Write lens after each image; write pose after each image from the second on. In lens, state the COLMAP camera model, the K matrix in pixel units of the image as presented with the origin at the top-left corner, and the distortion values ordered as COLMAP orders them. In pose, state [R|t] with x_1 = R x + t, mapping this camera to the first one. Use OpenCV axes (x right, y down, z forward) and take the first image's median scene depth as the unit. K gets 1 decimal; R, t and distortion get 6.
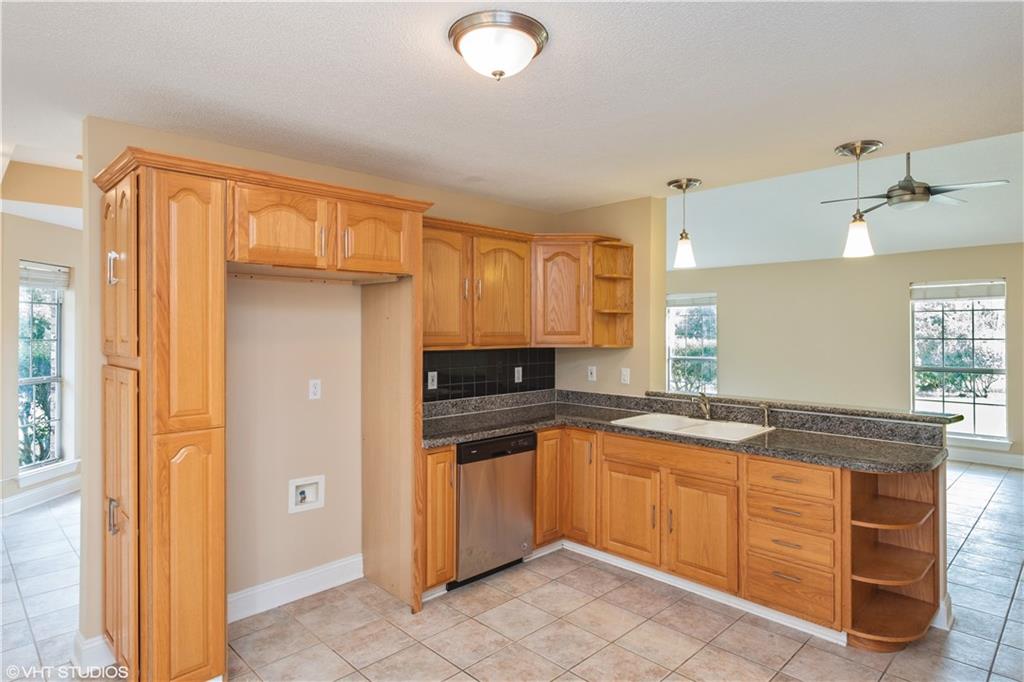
lens RADIAL K [[573.0, 0, 512.7], [0, 573.0, 333.5], [0, 0, 1]] dist [0.000370, -0.000479]
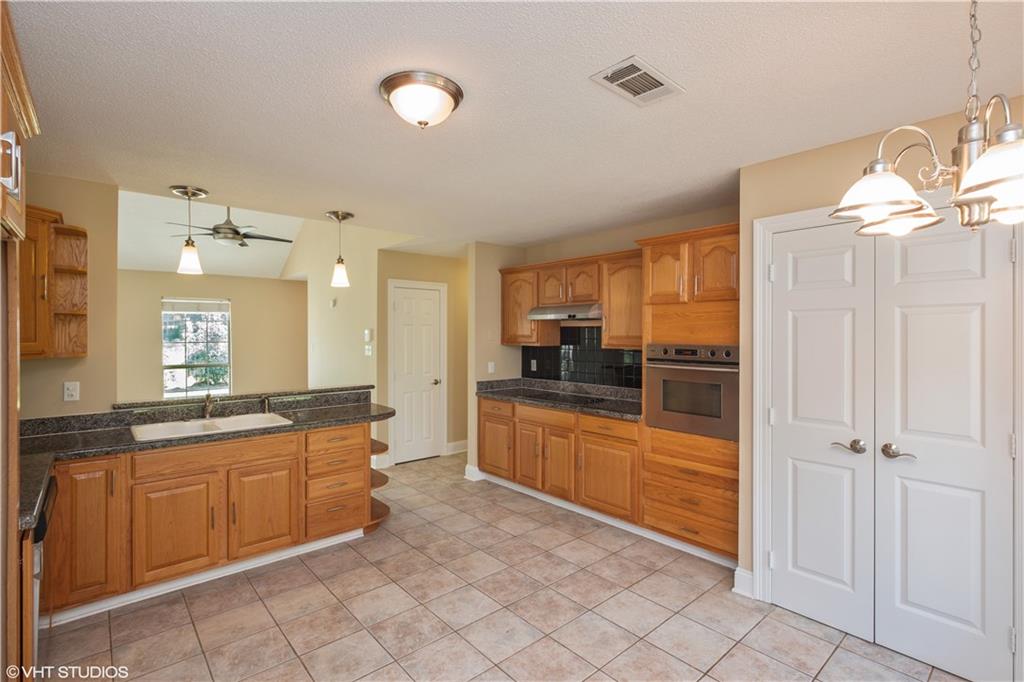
lens RADIAL K [[477.8, 0, 512.0], [0, 477.8, 341.0], [0, 0, 1]] dist [0.002566, -0.000492]
pose [[0.061982, -0.010244, 0.998025, -0.565741], [0.008443, 0.999917, 0.009739, 0.001029], [-0.998042, 0.007823, 0.062064, 0.410662]]
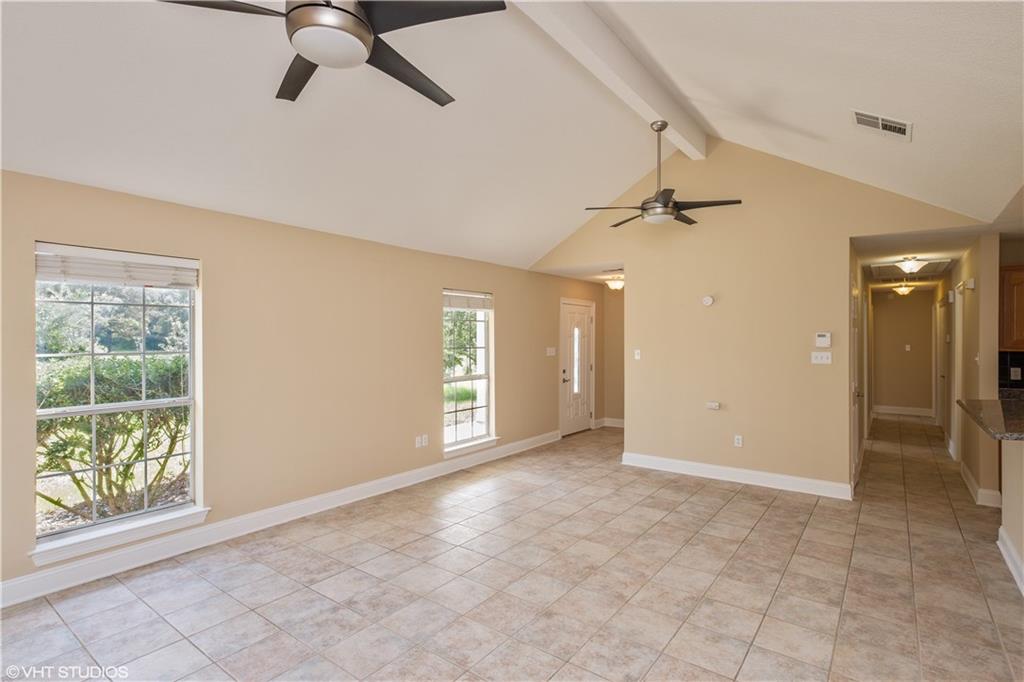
lens RADIAL K [[500.8, 0, 518.9], [0, 500.8, 338.2], [0, 0, 1]] dist [0.000740, 0.000023]
pose [[-0.154432, 0.004110, 0.987995, -0.245691], [0.007867, 0.999965, -0.002930, -0.013045], [-0.987972, 0.007320, -0.154459, 2.079310]]
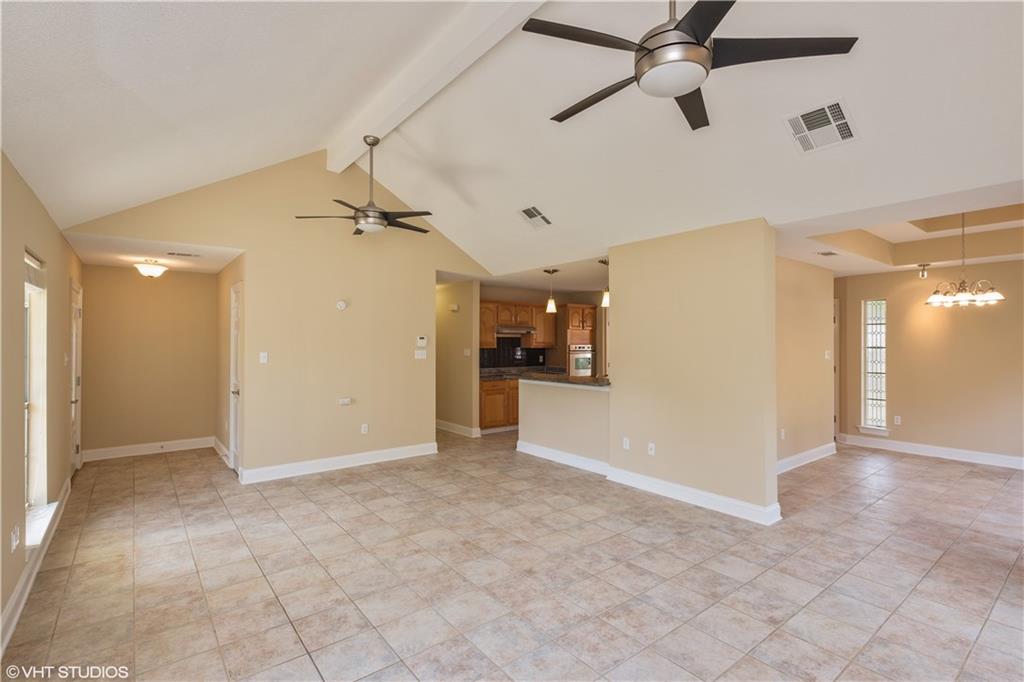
lens RADIAL K [[477.8, 0, 512.0], [0, 477.8, 341.0], [0, 0, 1]] dist [0.002566, -0.000492]
pose [[-0.993471, 0.001298, 0.114076, 0.468948], [0.002011, 0.999979, 0.006131, -0.018093], [-0.114066, 0.006320, -0.993453, 2.815459]]
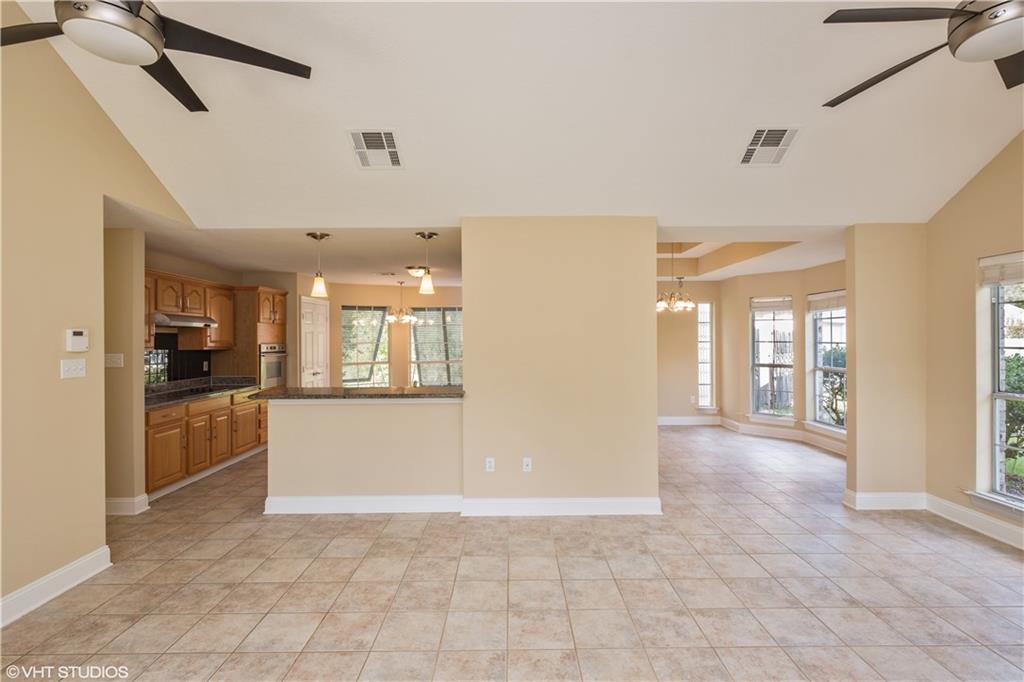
lens RADIAL K [[477.8, 0, 512.0], [0, 477.8, 341.0], [0, 0, 1]] dist [0.002566, -0.000492]
pose [[-0.701456, 0.008106, -0.712666, 1.095741], [0.001019, 0.999946, 0.010371, -0.012418], [0.712712, 0.006549, -0.701426, 2.180494]]
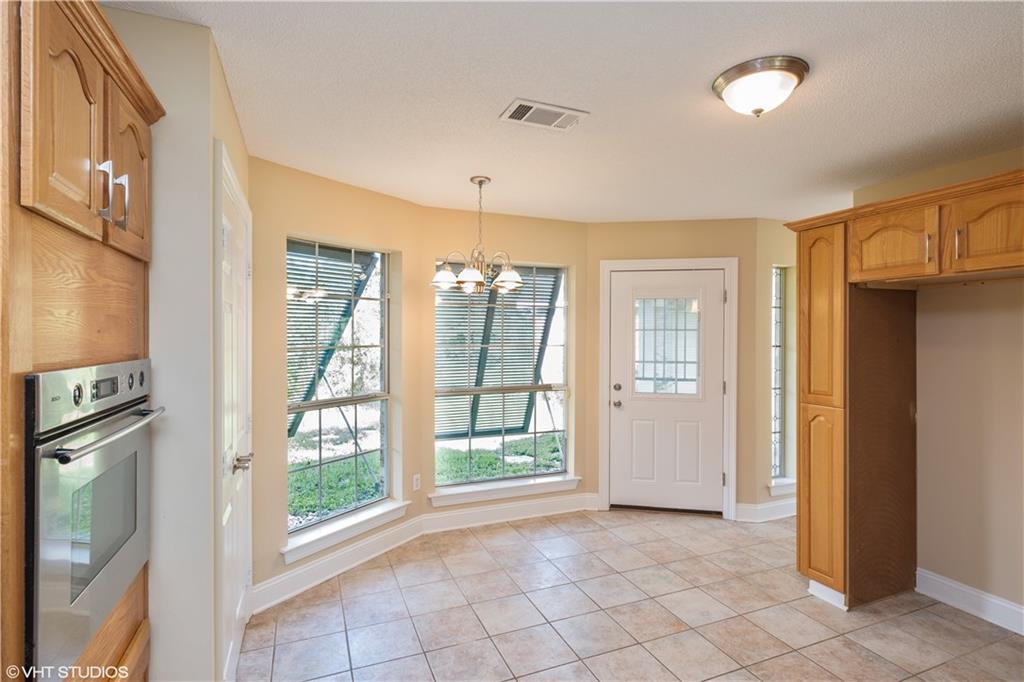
lens RADIAL K [[500.8, 0, 518.9], [0, 500.8, 338.2], [0, 0, 1]] dist [0.000740, 0.000023]
pose [[-0.367612, 0.006449, -0.929957, 0.597019], [-0.007983, 0.999917, 0.010090, -0.003347], [0.929945, 0.011133, -0.367530, 0.507465]]
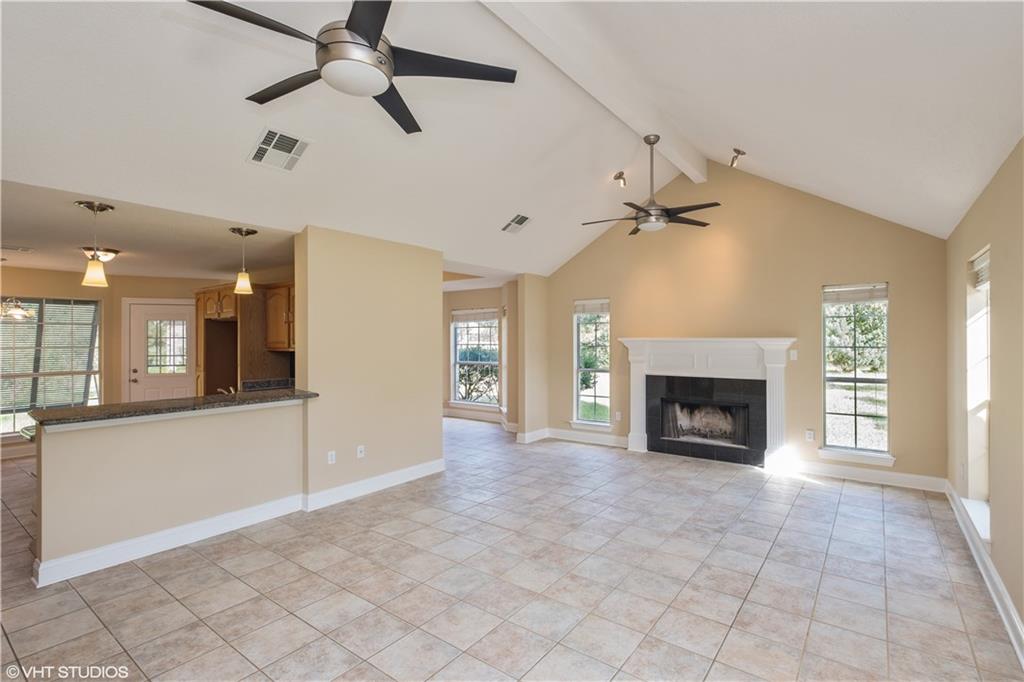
lens RADIAL K [[484.6, 0, 512.0], [0, 484.6, 341.0], [0, 0, 1]] dist [-0.003201, -0.000674]
pose [[0.140863, 0.002901, -0.990025, 1.653499], [-0.004349, 0.999988, 0.002312, -0.012295], [0.990020, 0.003980, 0.140874, 1.605619]]
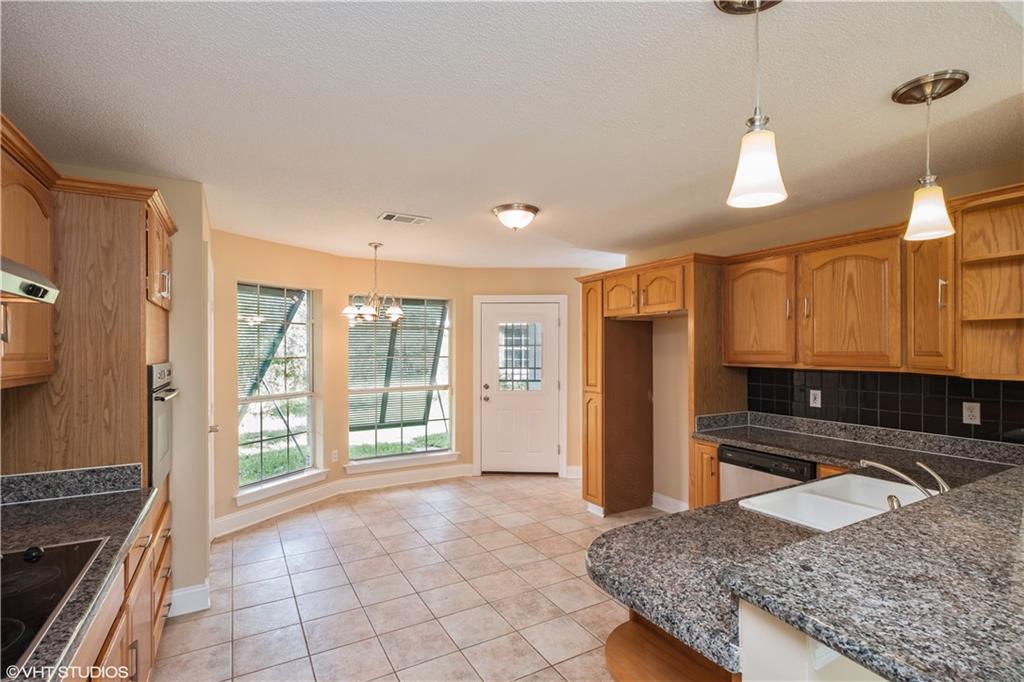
lens RADIAL K [[480.2, 0, 518.3], [0, 480.2, 351.7], [0, 0, 1]] dist [-0.000892, -0.000238]
pose [[-0.245107, 0.006249, -0.969476, 0.935070], [-0.005826, 0.999952, 0.007919, -0.005623], [0.969478, 0.007589, -0.245059, 0.795249]]
